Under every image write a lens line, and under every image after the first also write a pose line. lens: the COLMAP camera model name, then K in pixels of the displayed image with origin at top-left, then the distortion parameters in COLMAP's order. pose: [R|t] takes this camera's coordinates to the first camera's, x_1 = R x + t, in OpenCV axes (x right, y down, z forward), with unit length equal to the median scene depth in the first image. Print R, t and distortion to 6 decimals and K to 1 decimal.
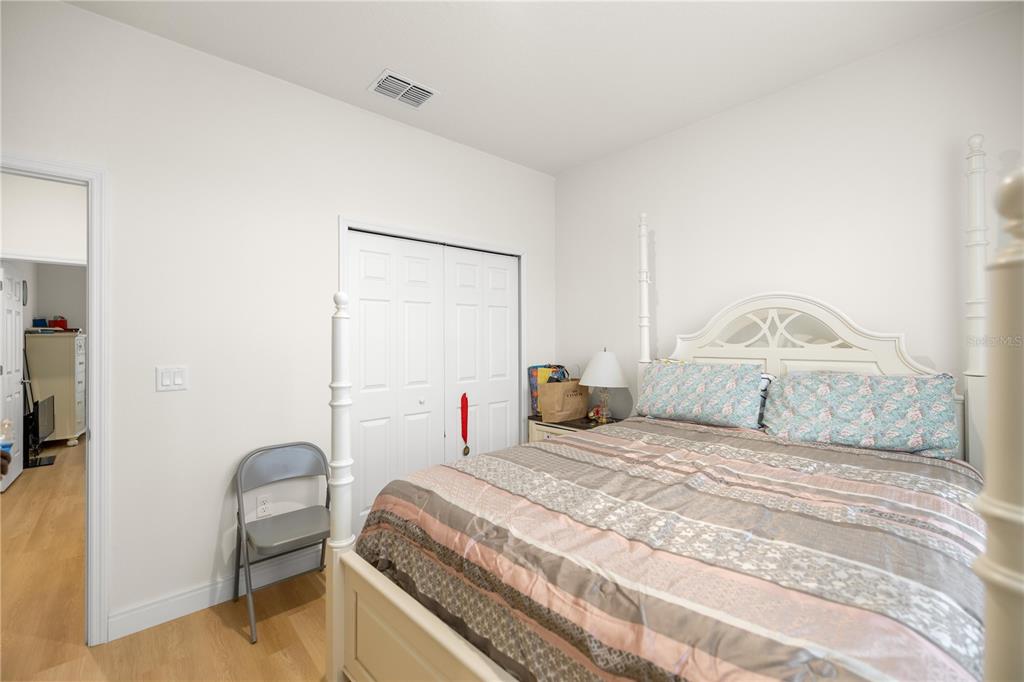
lens RADIAL K [[429.1, 0, 508.3], [0, 429.1, 339.6], [0, 0, 1]] dist [0.000965, 0.000097]
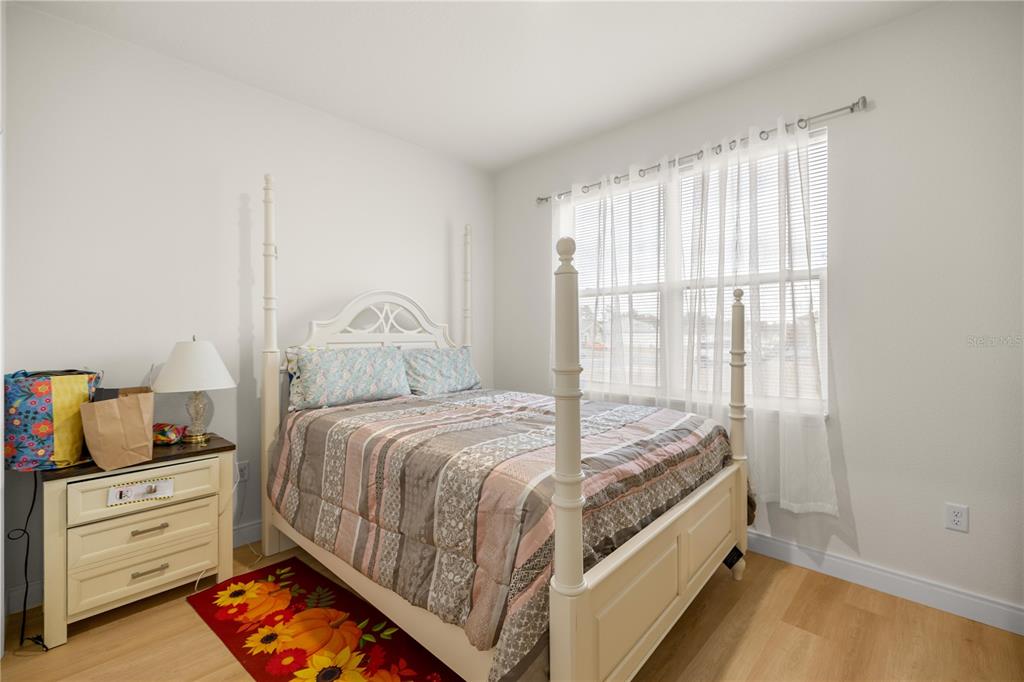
lens RADIAL K [[429.1, 0, 508.3], [0, 429.1, 339.6], [0, 0, 1]] dist [0.000965, 0.000097]
pose [[-0.046342, -0.007258, 0.998899, -0.681084], [0.002822, 0.999969, 0.007397, 0.028897], [-0.998922, 0.003162, -0.046320, 0.693005]]
